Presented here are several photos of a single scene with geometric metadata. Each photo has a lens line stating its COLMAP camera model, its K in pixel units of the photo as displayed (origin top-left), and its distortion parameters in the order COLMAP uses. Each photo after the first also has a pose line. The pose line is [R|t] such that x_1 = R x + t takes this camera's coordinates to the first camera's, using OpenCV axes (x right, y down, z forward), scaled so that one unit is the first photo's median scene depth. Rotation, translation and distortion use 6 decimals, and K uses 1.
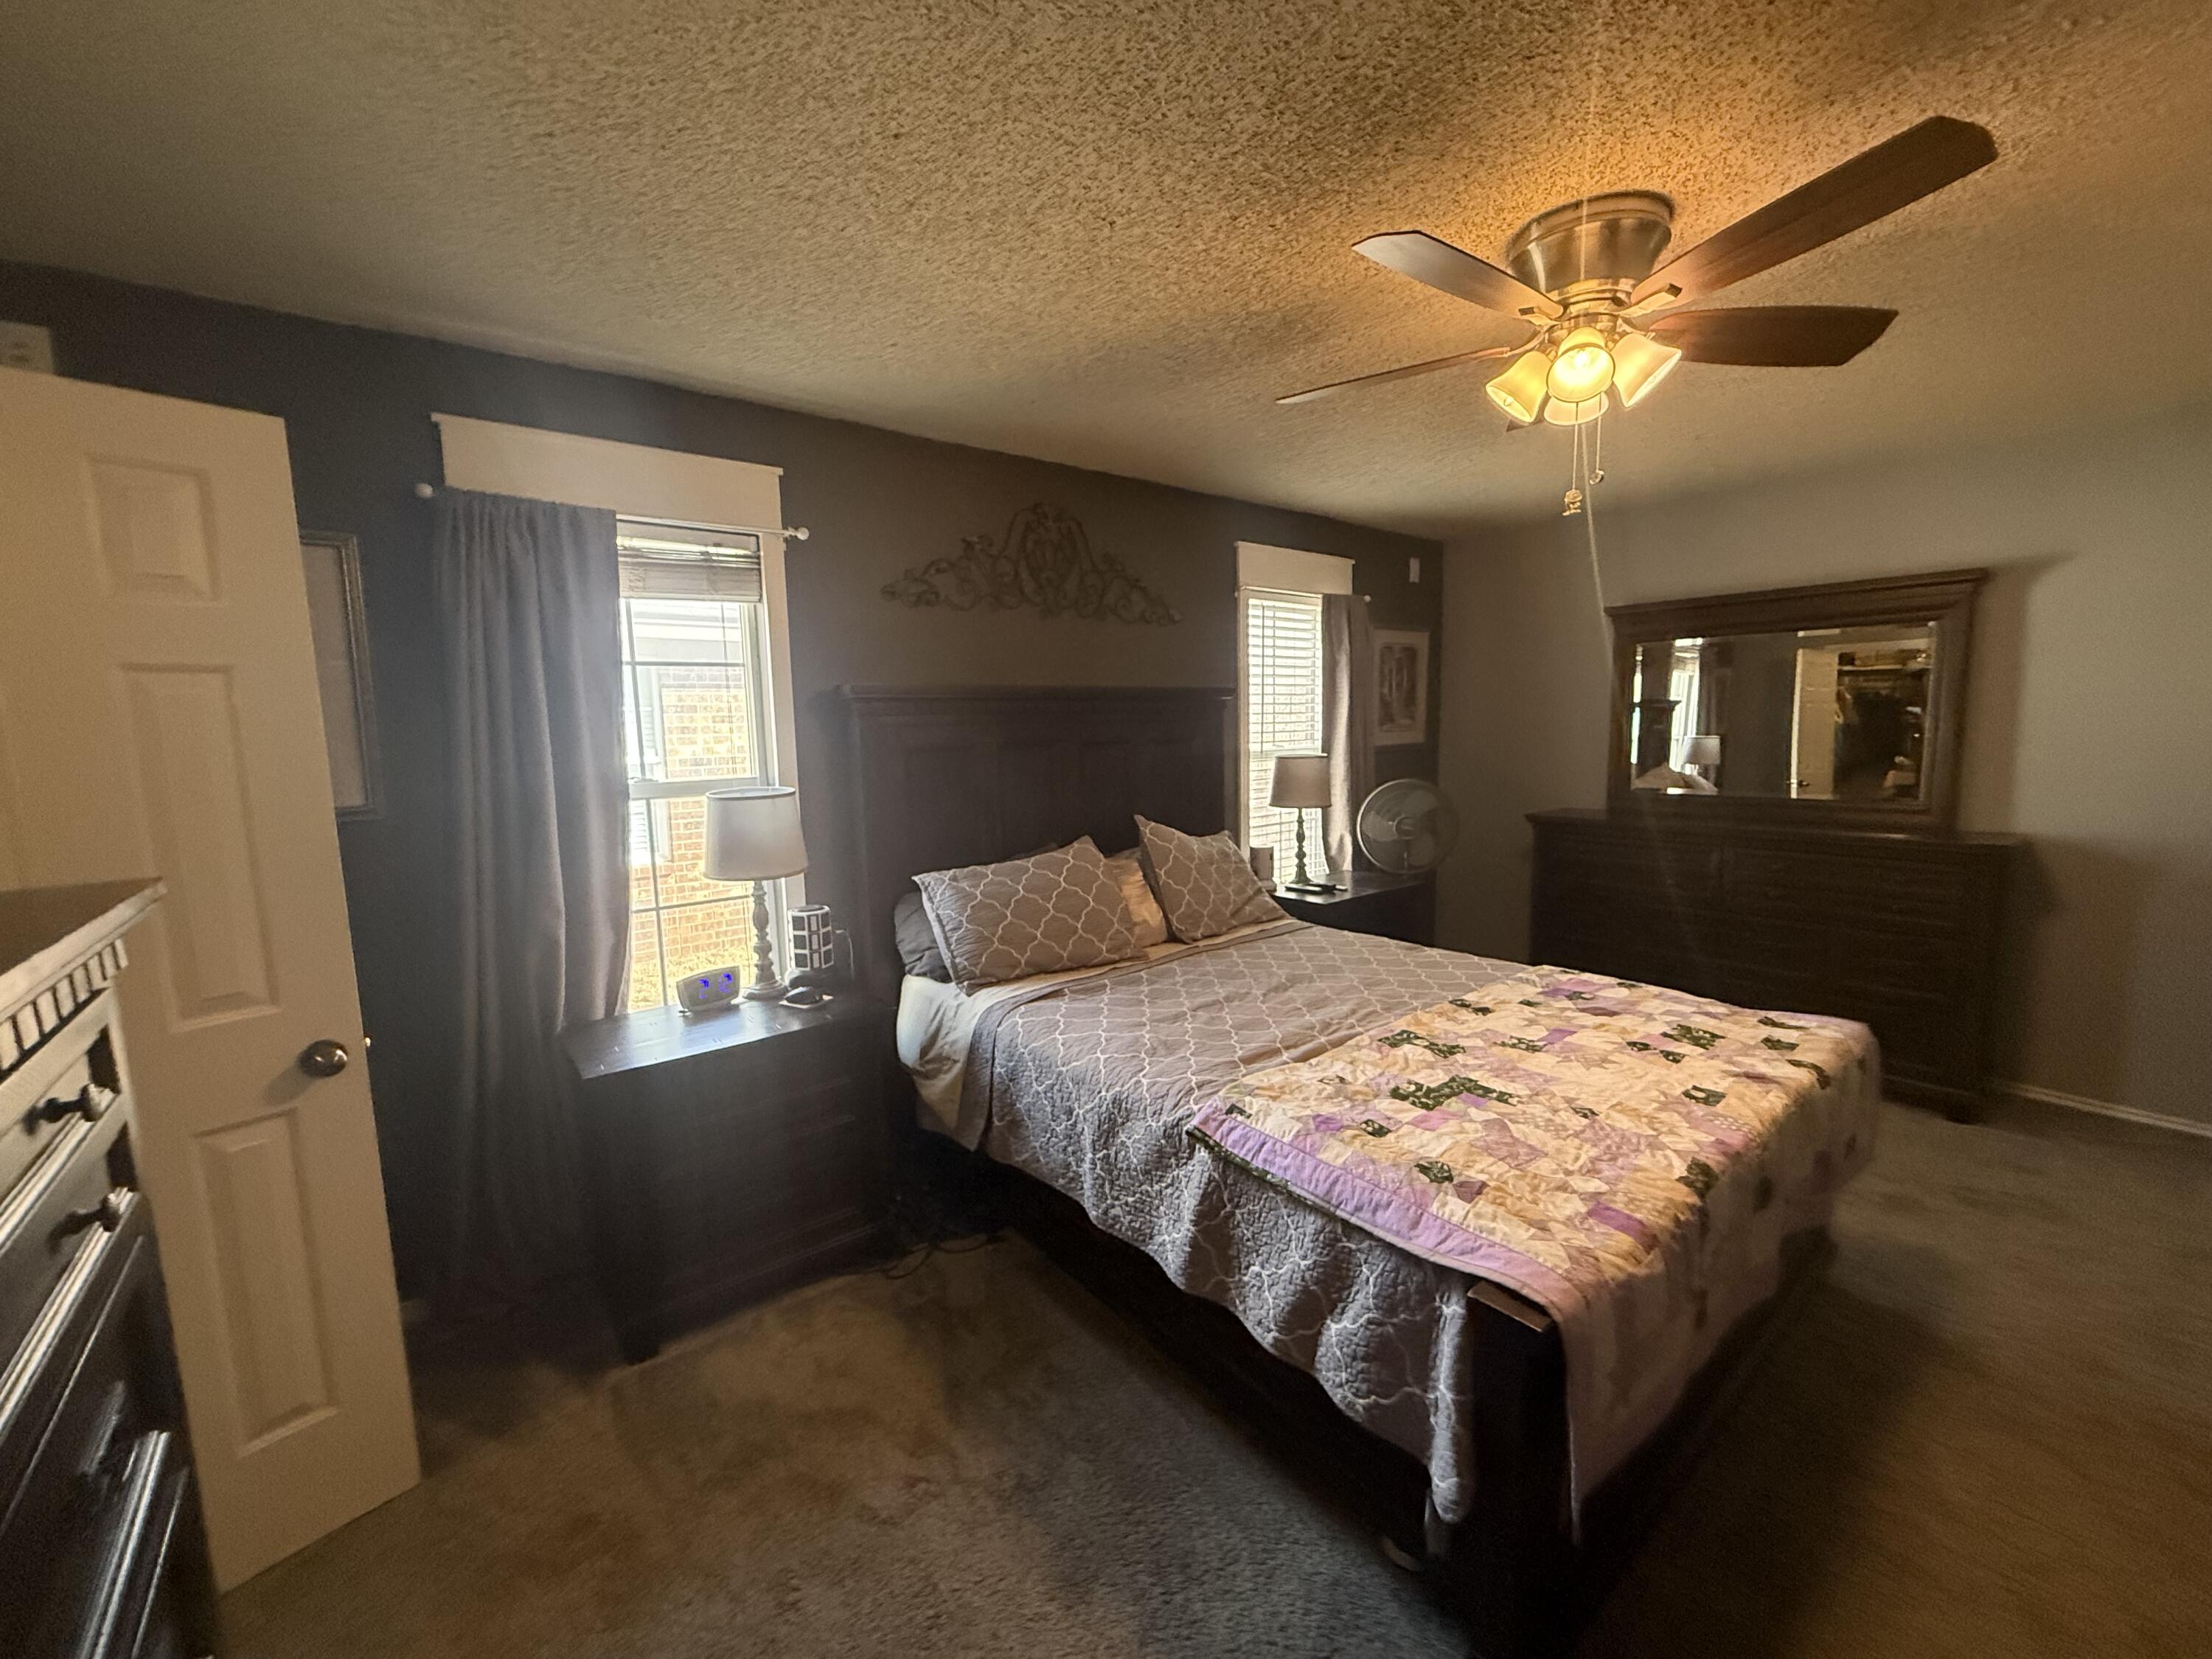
lens RADIAL K [[884.3, 0, 1100.2], [0, 884.3, 833.7], [0, 0, 1]] dist [0.000823, -0.000209]
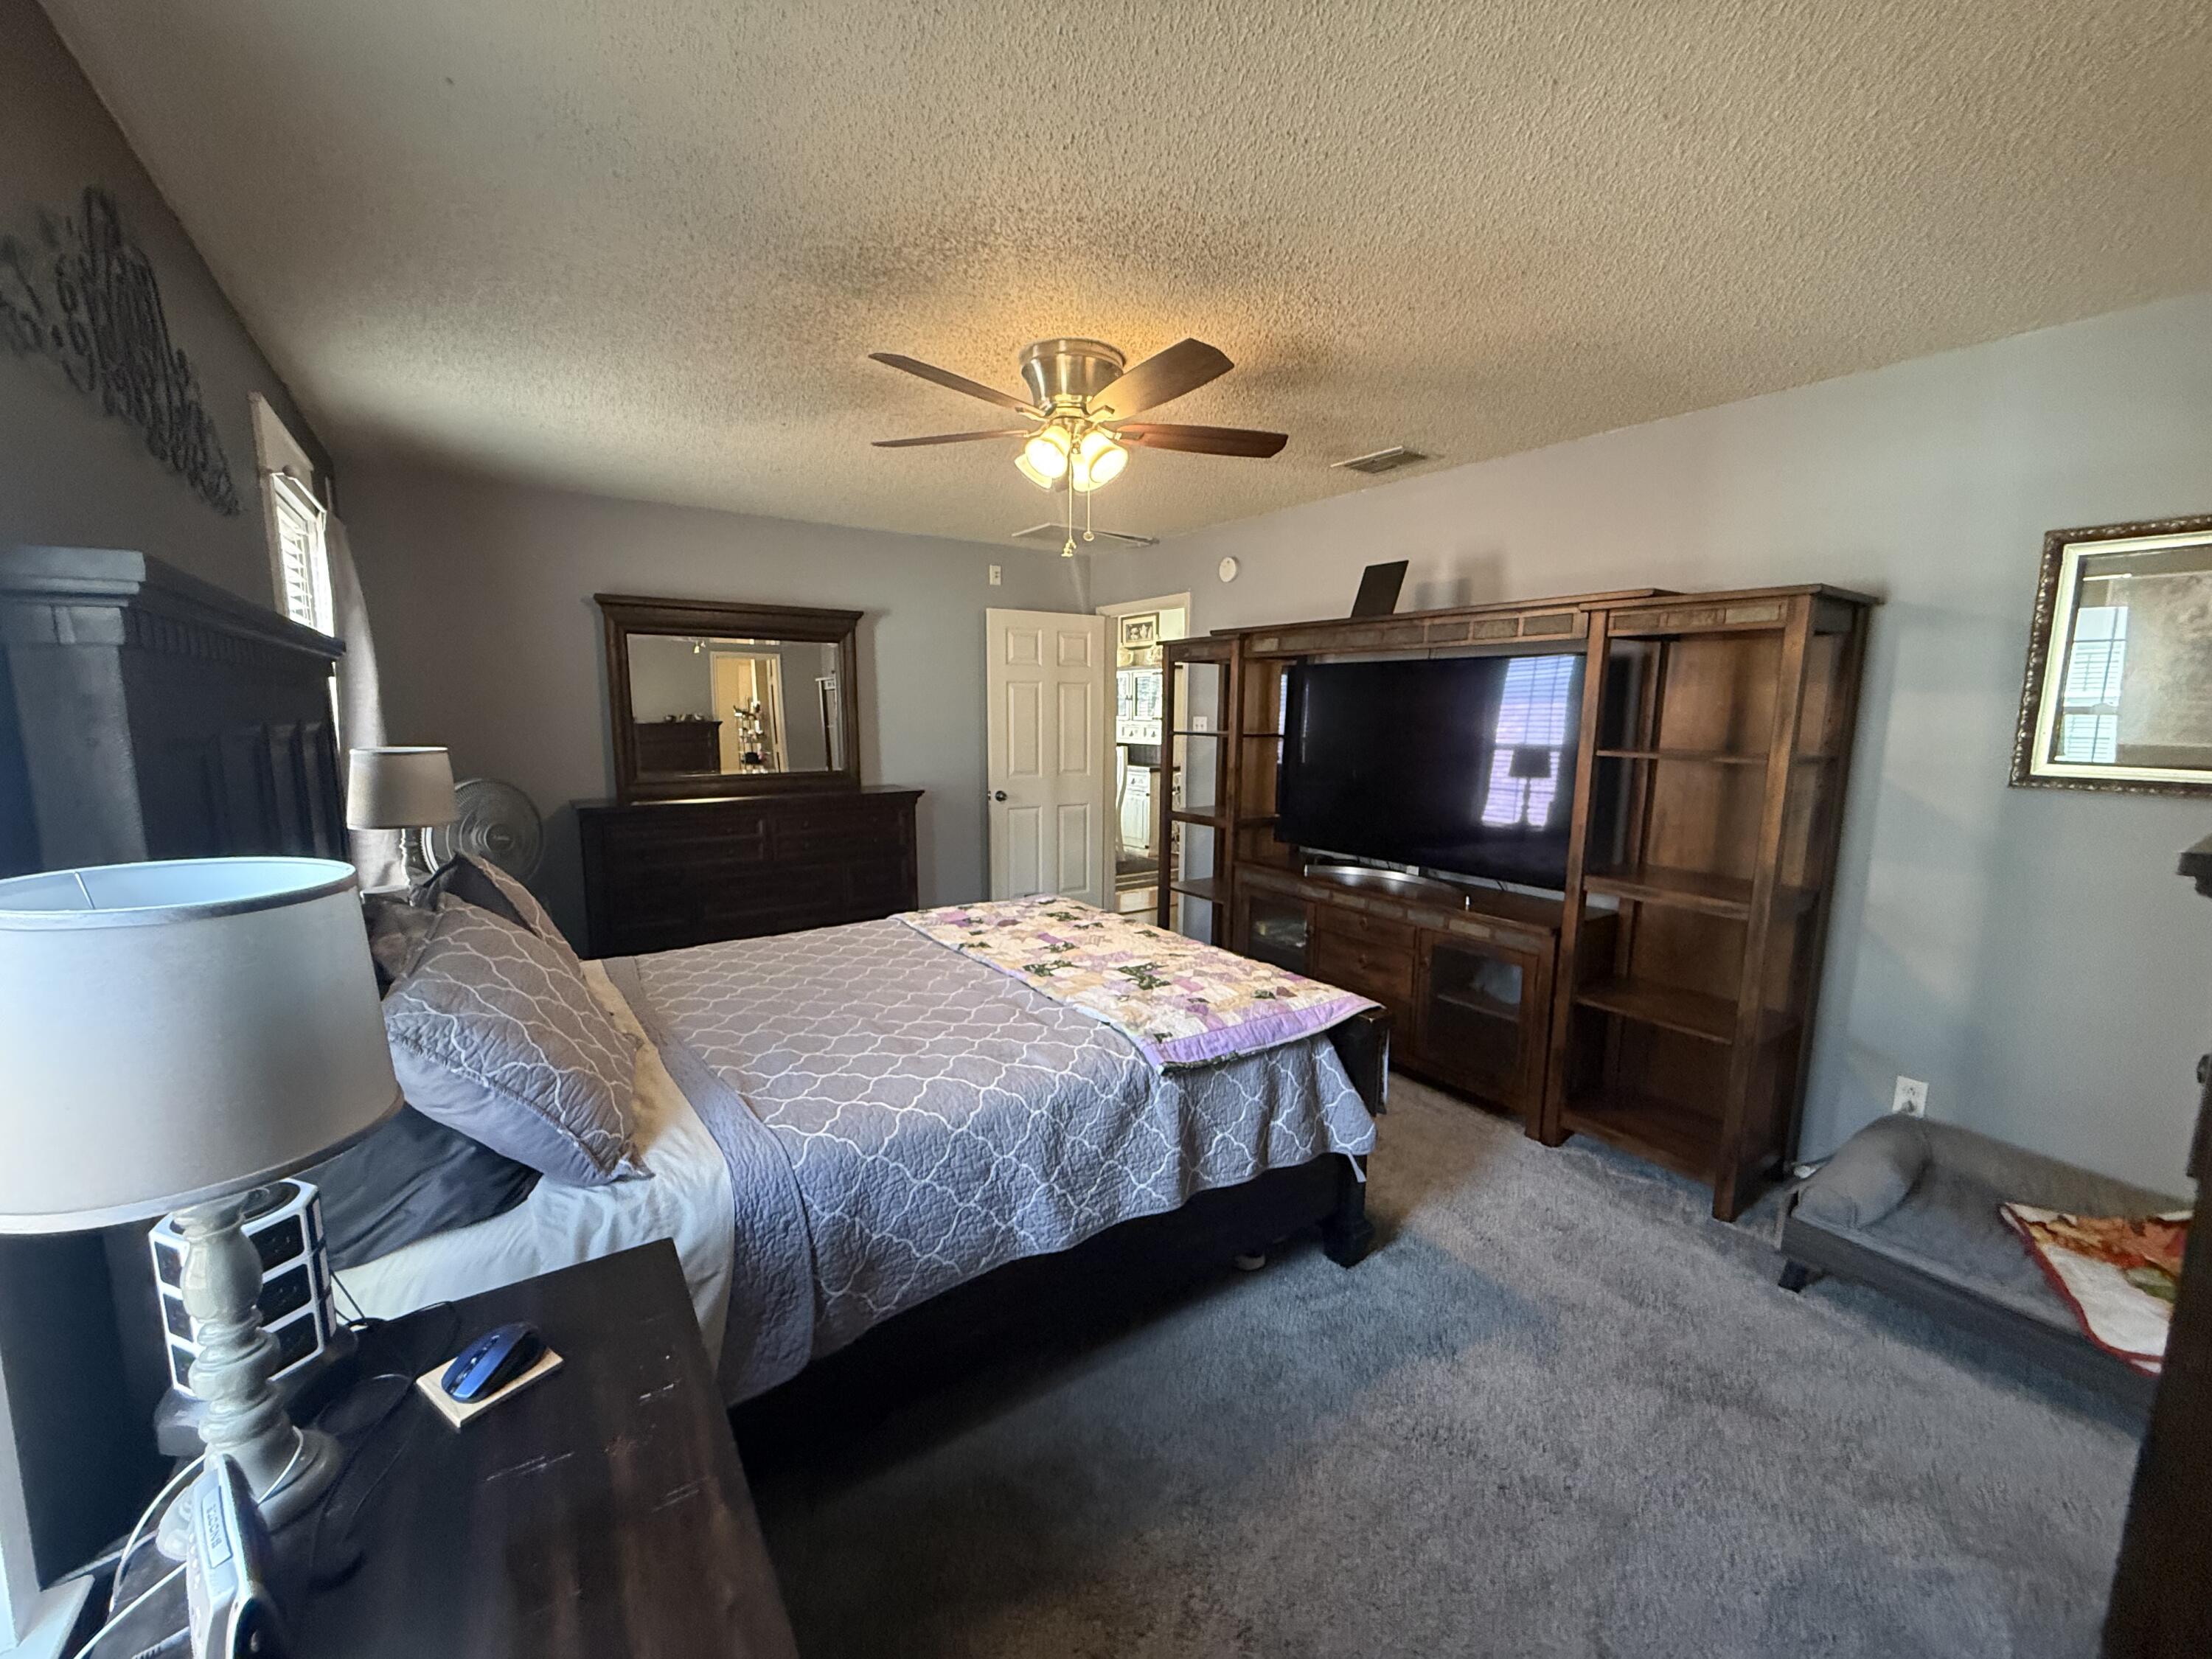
lens RADIAL K [[884.3, 0, 1100.2], [0, 884.3, 833.7], [0, 0, 1]] dist [0.000823, -0.000209]
pose [[0.069282, -0.120824, 0.990253, -0.842257], [0.117975, 0.986665, 0.112132, -0.076317], [-0.990597, 0.109056, 0.082612, 0.834165]]
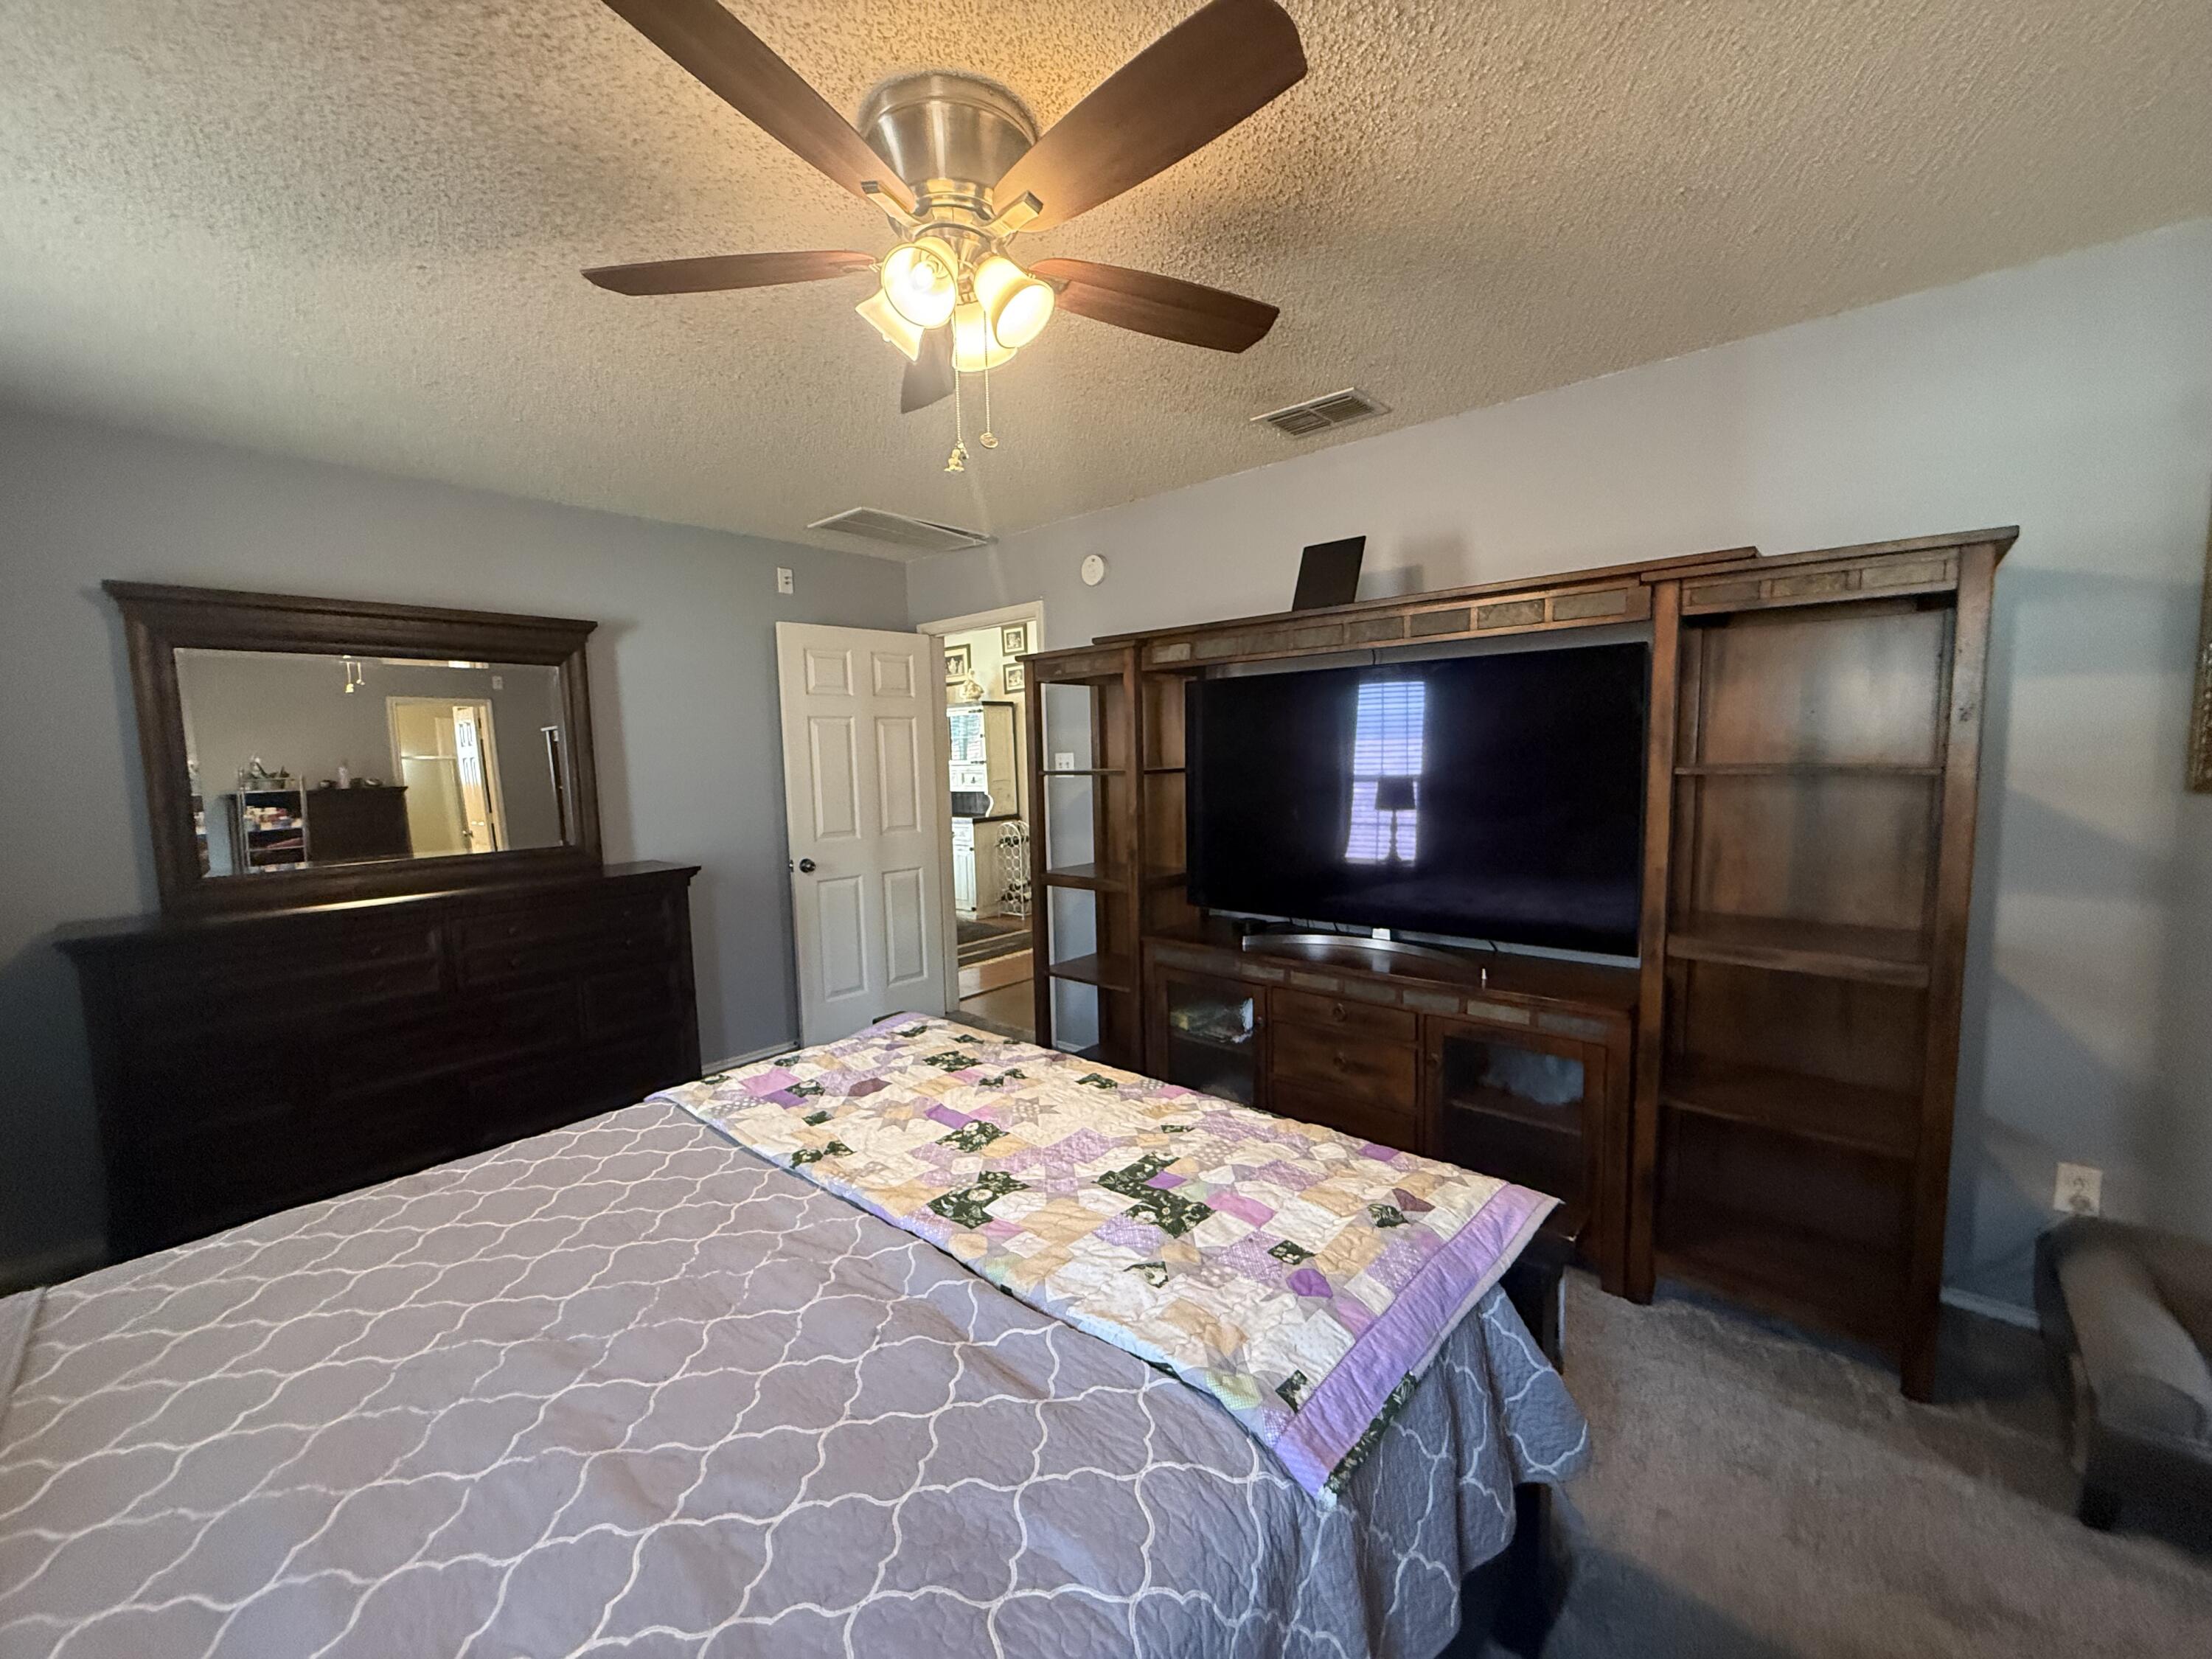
lens RADIAL K [[884.3, 0, 1100.2], [0, 884.3, 833.7], [0, 0, 1]] dist [0.000823, -0.000209]
pose [[-0.170834, -0.065131, 0.983145, -0.296499], [0.154571, 0.983687, 0.092026, -0.081102], [-0.973100, 0.167686, -0.157980, 0.998369]]
